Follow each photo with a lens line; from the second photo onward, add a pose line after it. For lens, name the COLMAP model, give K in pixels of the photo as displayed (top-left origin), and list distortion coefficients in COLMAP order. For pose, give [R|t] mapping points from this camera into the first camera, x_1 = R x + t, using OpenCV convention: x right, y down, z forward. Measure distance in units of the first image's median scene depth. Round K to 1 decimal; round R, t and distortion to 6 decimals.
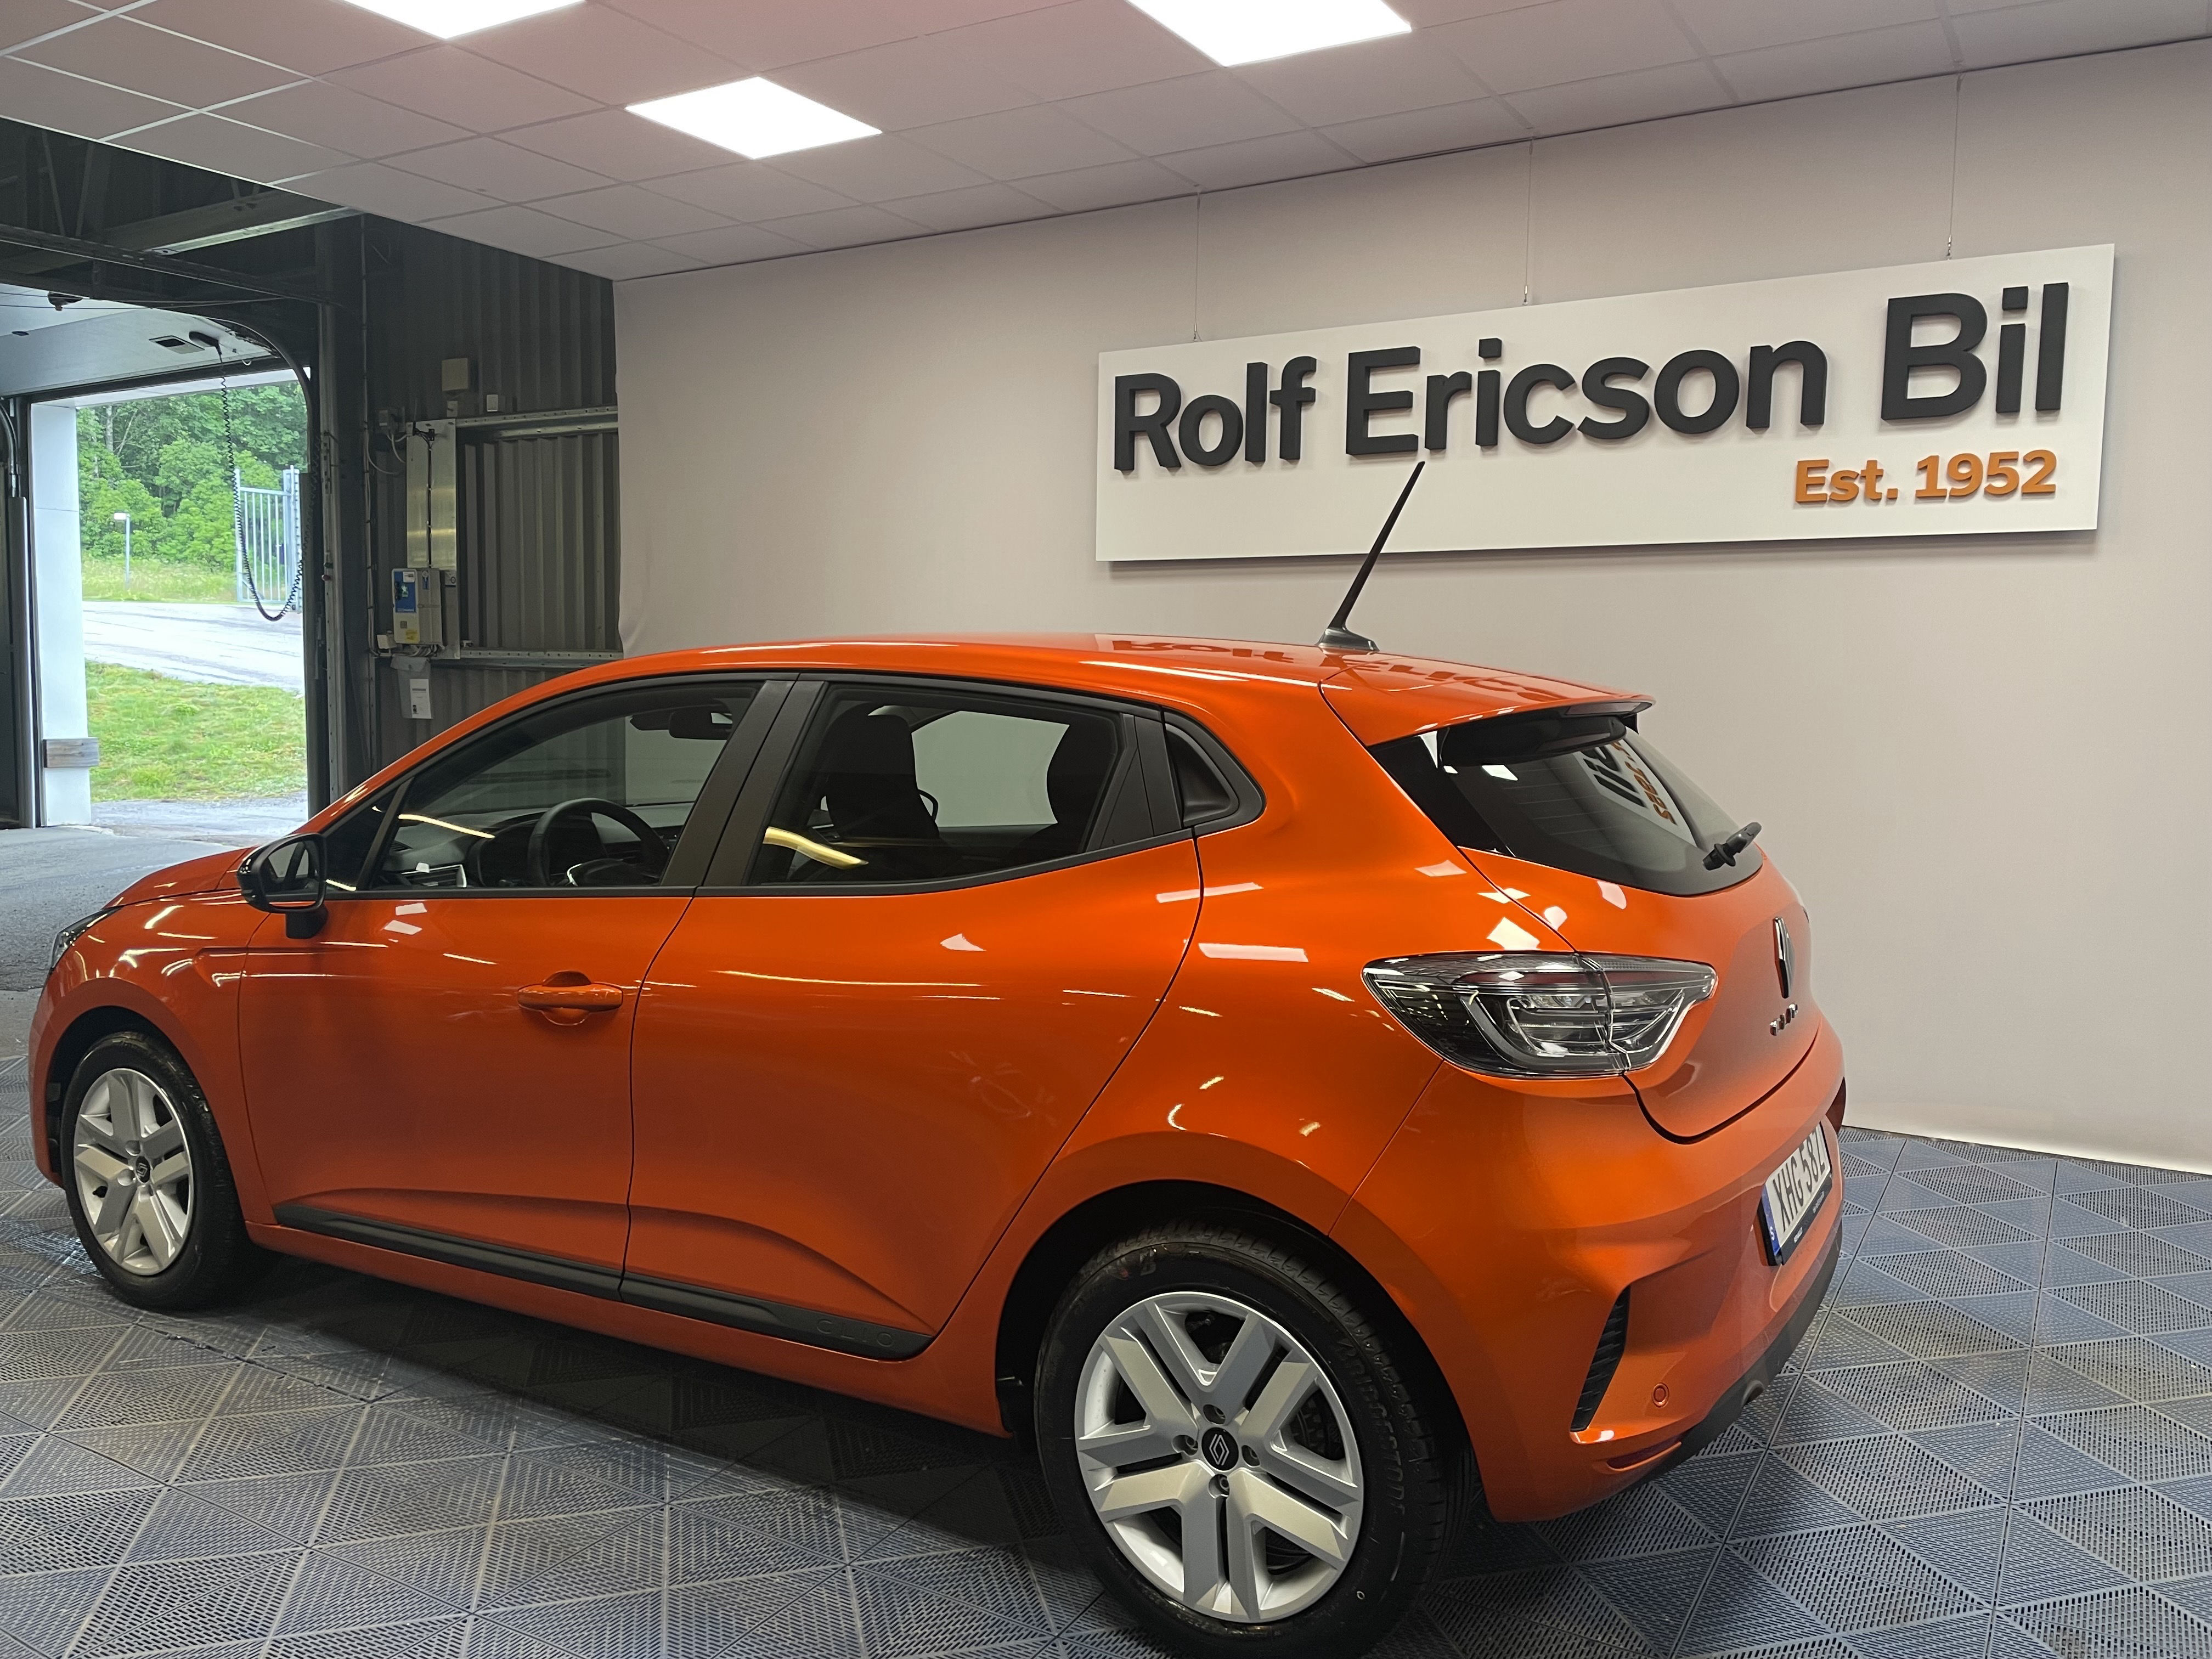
lens RADIAL K [[1710.6, 0, 1106.0], [0, 1710.6, 829.5], [0, 0, 1]] dist [0.096216, -0.150102]
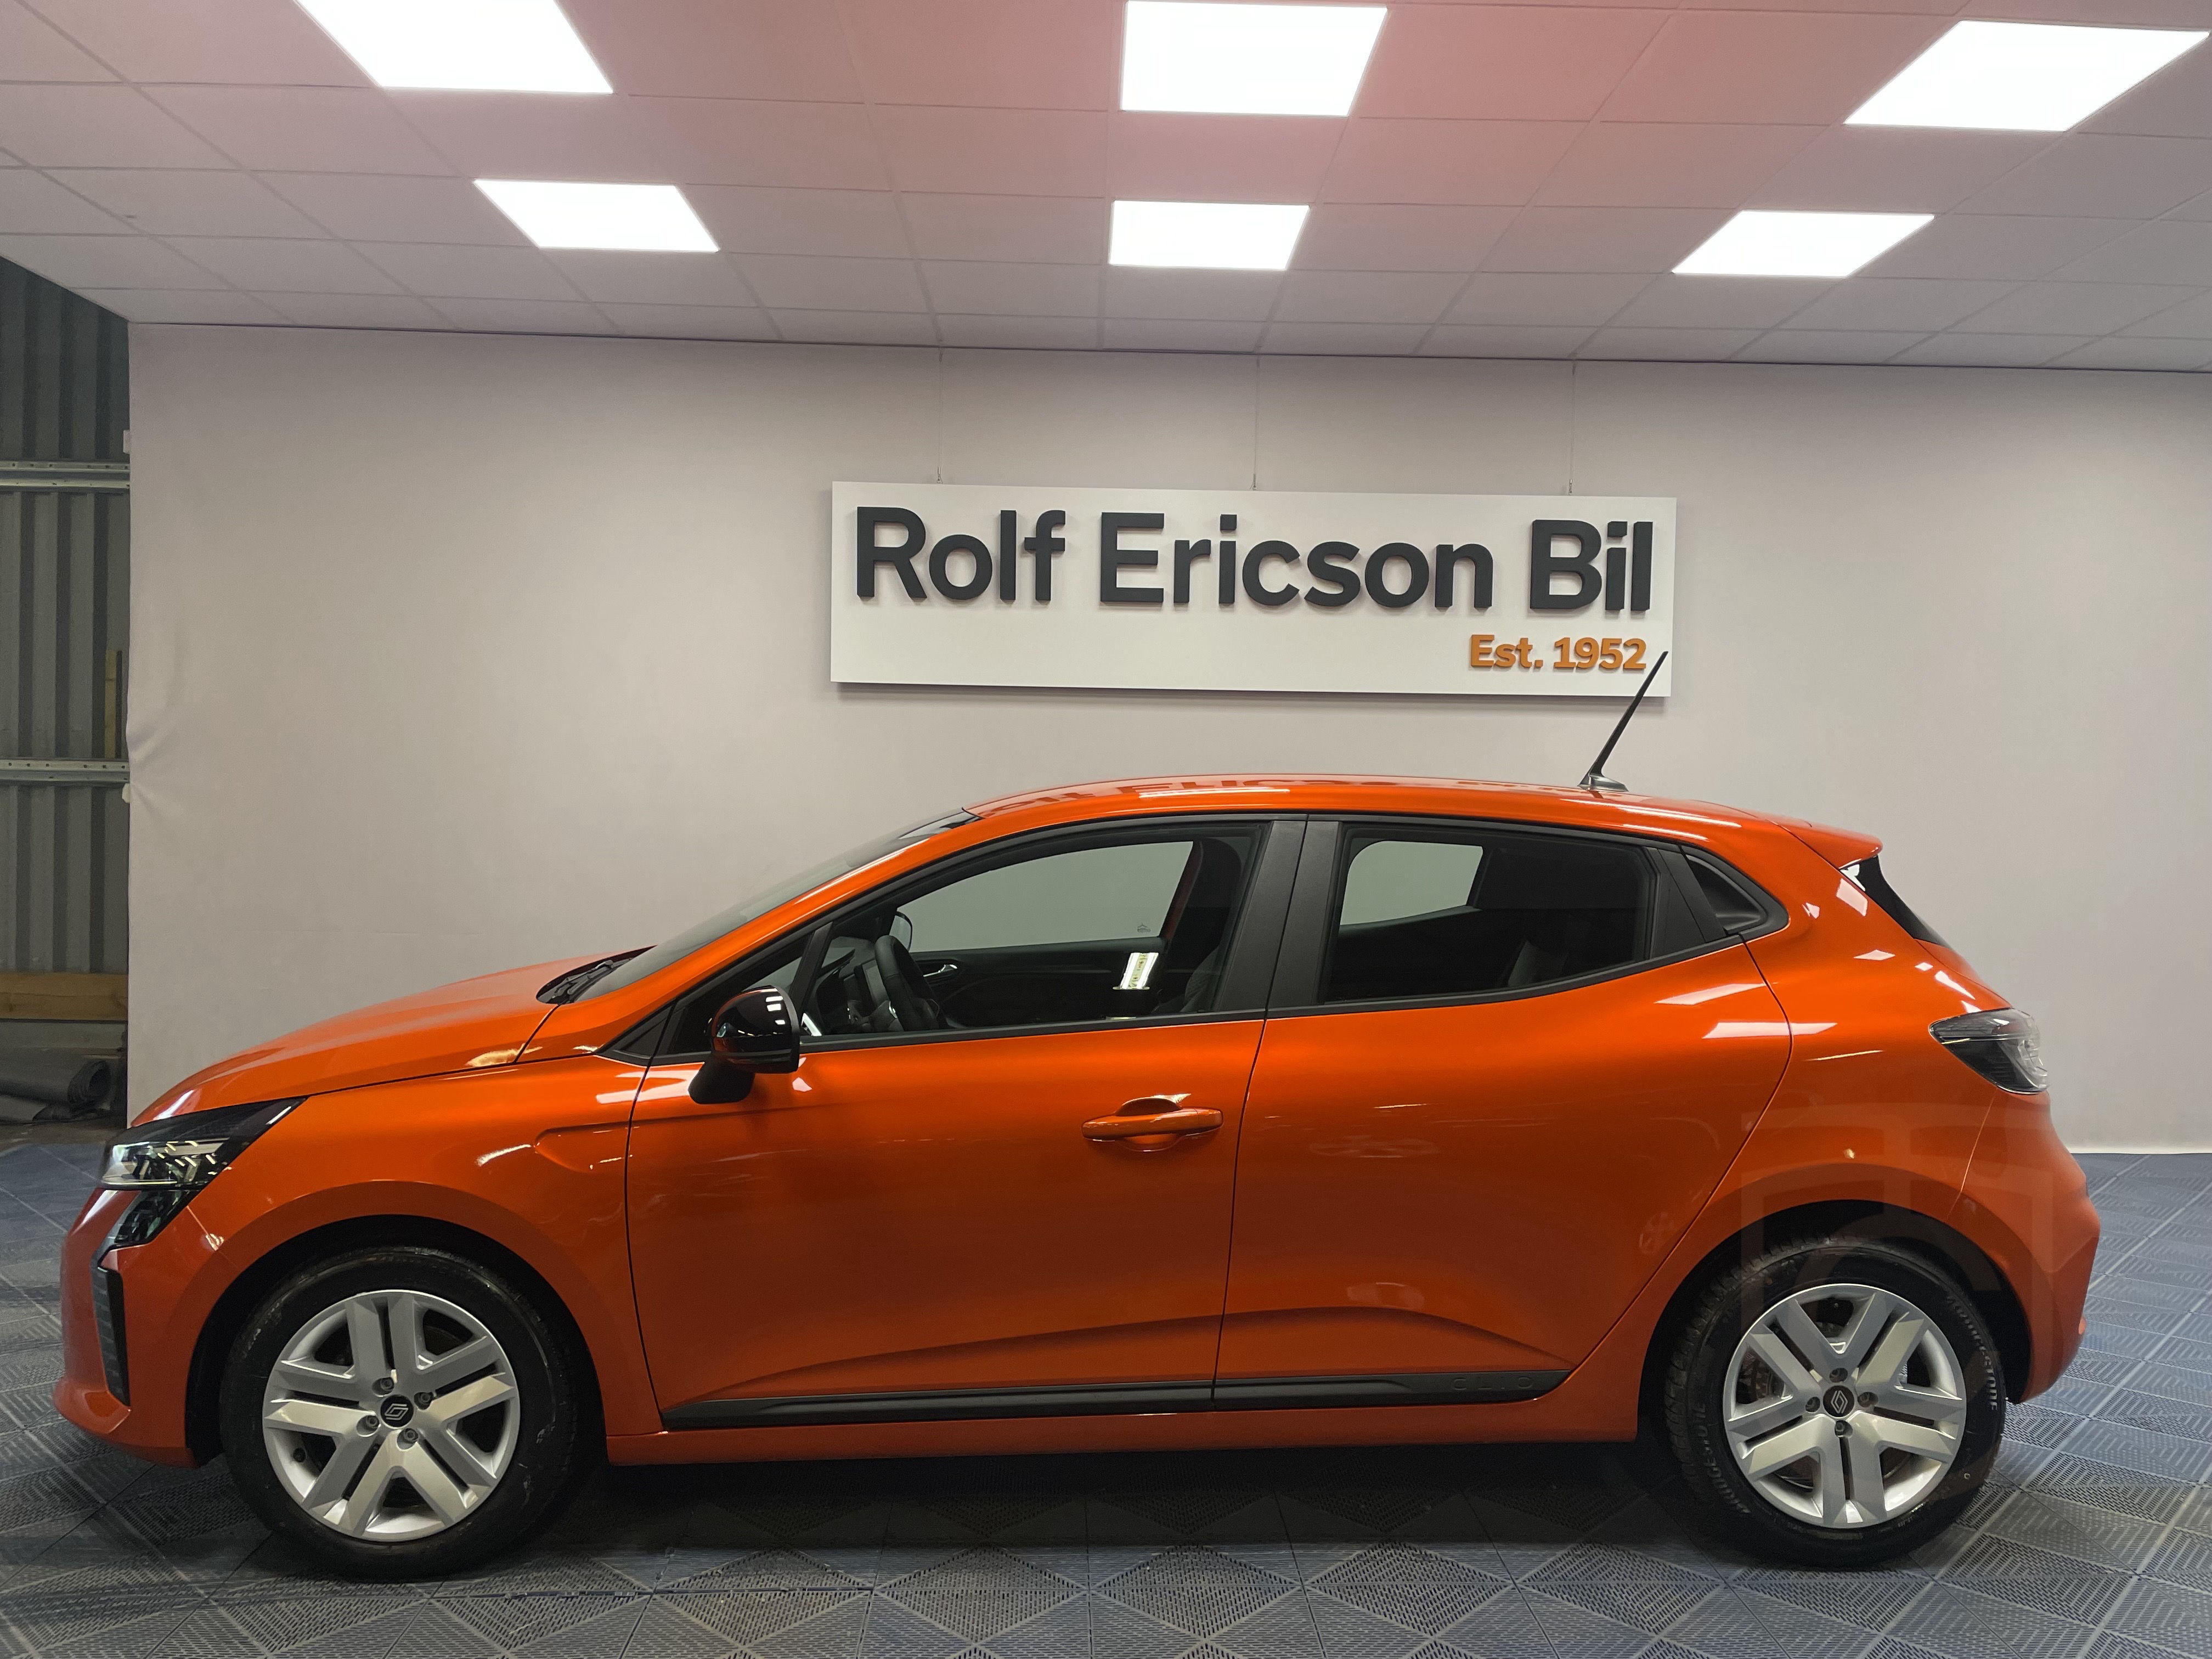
lens RADIAL K [[1710.6, 0, 1106.0], [0, 1710.6, 829.5], [0, 0, 1]] dist [0.096216, -0.150102]
pose [[0.834438, -0.013242, 0.550942, -0.549200], [0.043810, 0.998141, -0.042363, -0.023615], [-0.549357, 0.059486, 0.833467, 0.082154]]
